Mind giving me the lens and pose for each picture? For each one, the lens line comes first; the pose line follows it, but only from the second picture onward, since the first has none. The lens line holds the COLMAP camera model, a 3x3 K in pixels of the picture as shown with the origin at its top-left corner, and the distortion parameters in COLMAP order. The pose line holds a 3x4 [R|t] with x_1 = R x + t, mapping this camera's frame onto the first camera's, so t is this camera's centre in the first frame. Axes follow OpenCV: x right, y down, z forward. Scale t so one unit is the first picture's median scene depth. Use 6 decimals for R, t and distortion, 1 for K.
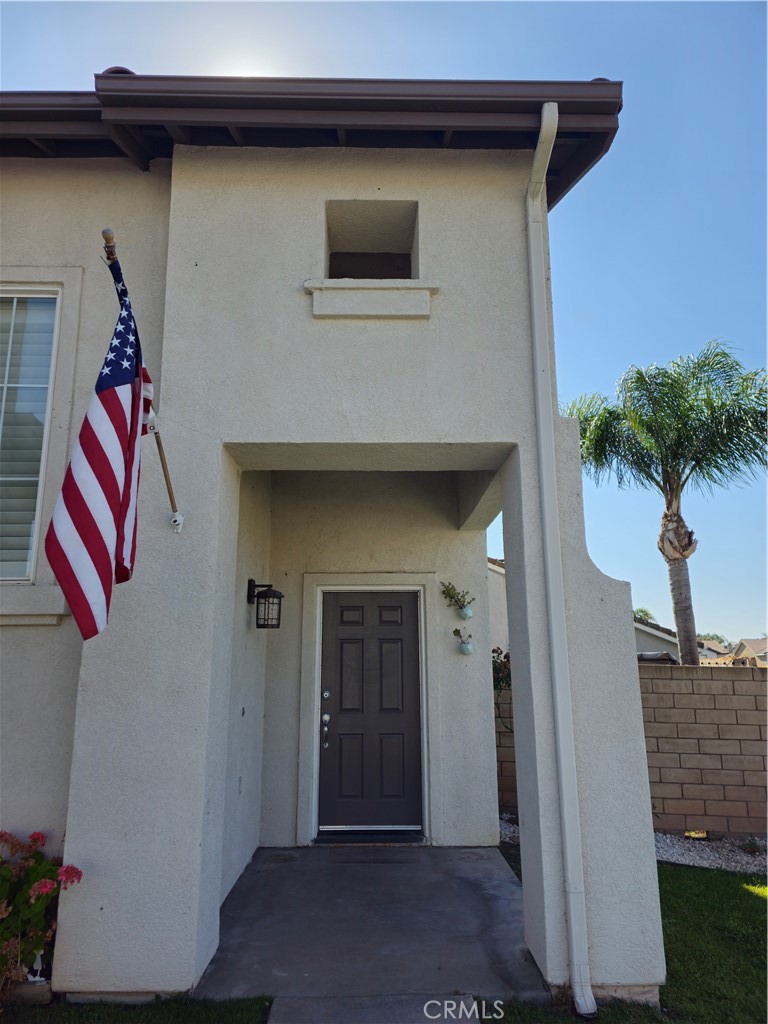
lens RADIAL K [[687.3, 0, 379.0], [0, 687.3, 515.5], [0, 0, 1]] dist [0.101434, -0.094848]
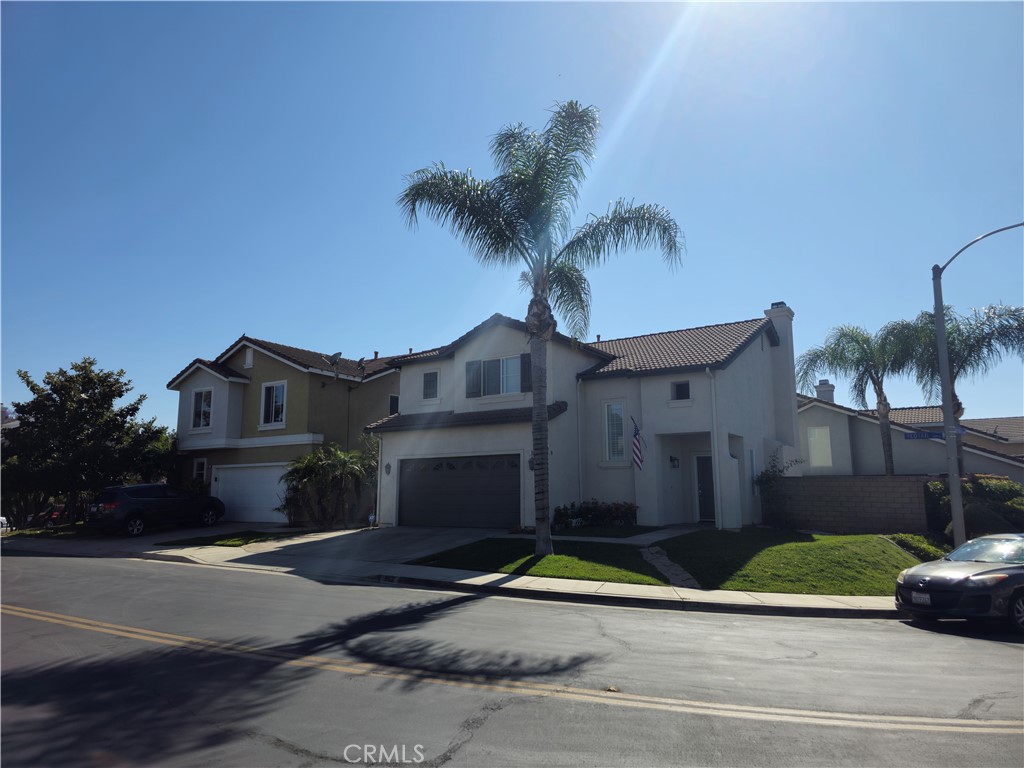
lens RADIAL K [[687.3, 0, 507.5], [0, 687.3, 387.5], [0, 0, 1]] dist [0.101434, -0.094848]
pose [[0.844526, -0.078437, -0.529739, 1.569116], [0.112936, 0.993054, 0.033007, -0.725602], [0.523470, -0.087702, 0.847518, -3.854877]]
